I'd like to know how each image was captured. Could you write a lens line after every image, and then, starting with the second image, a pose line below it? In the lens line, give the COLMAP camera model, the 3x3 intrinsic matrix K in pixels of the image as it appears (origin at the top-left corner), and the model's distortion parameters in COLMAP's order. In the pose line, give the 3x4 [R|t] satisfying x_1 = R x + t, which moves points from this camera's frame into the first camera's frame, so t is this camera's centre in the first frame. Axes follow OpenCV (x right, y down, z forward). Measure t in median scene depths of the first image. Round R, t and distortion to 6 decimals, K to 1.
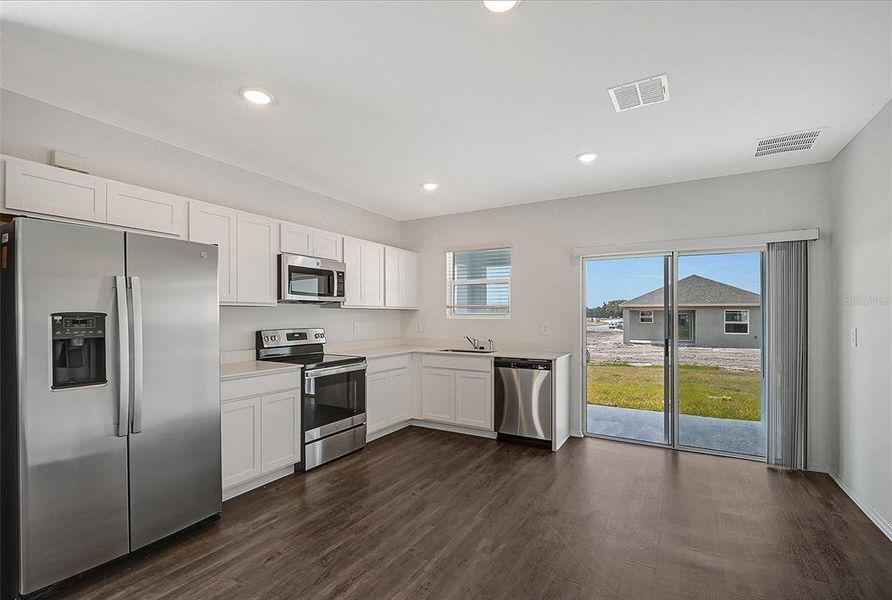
lens RADIAL K [[420.9, 0, 446.8], [0, 420.9, 319.6], [0, 0, 1]] dist [-0.000346, -0.000056]
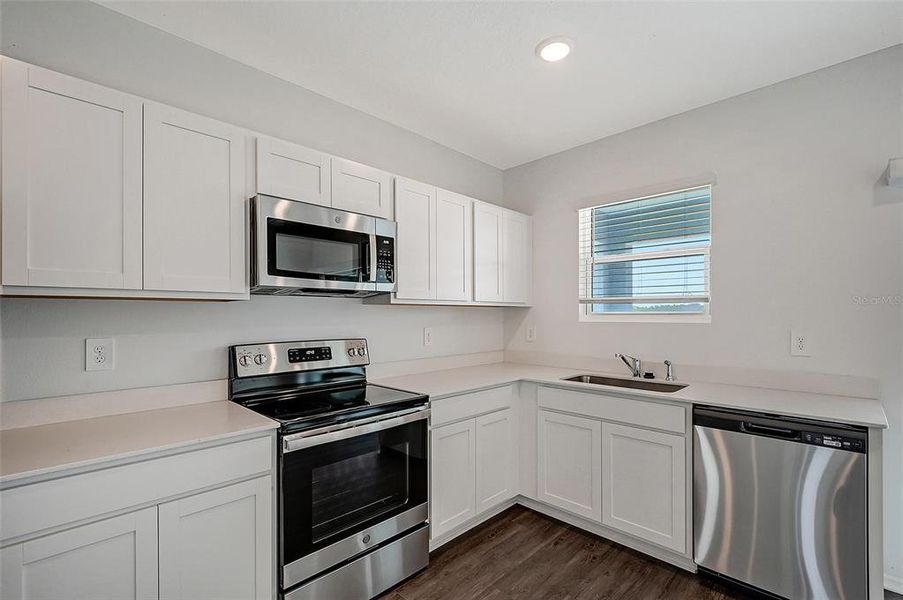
lens RADIAL K [[401.3, 0, 453.5], [0, 401.3, 316.1], [0, 0, 1]] dist [-0.000678, -0.000080]
pose [[0.965202, -0.001164, -0.261504, -0.030245], [-0.000216, 0.999986, -0.005247, -0.008162], [0.261506, 0.005121, 0.965188, 0.512697]]
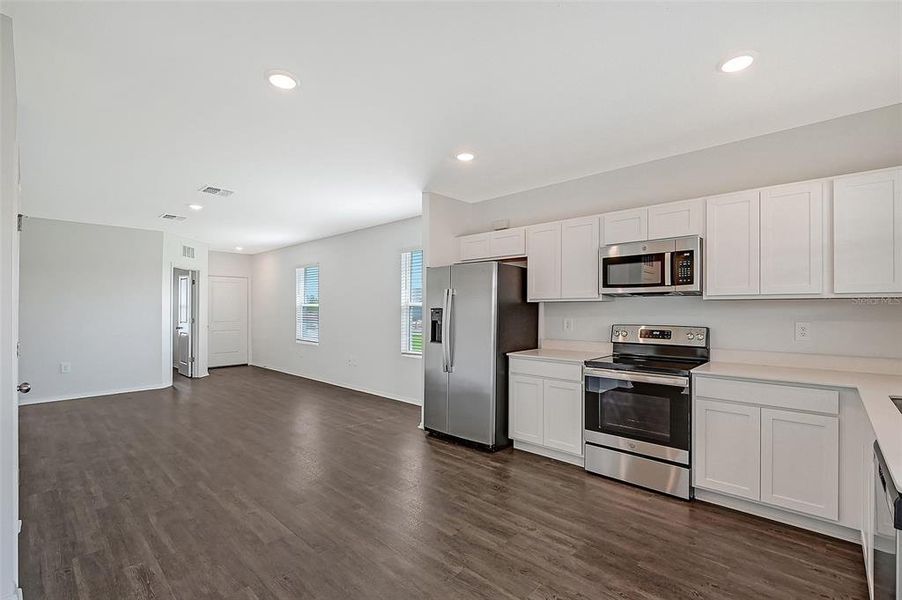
lens RADIAL K [[400.9, 0, 453.0], [0, 400.9, 316.1], [0, 0, 1]] dist [-0.000678, -0.000080]
pose [[-0.249006, 0.016853, -0.968355, 0.523827], [-0.008091, 0.999778, 0.019480, -0.009828], [0.968468, 0.012685, -0.248814, 0.771278]]
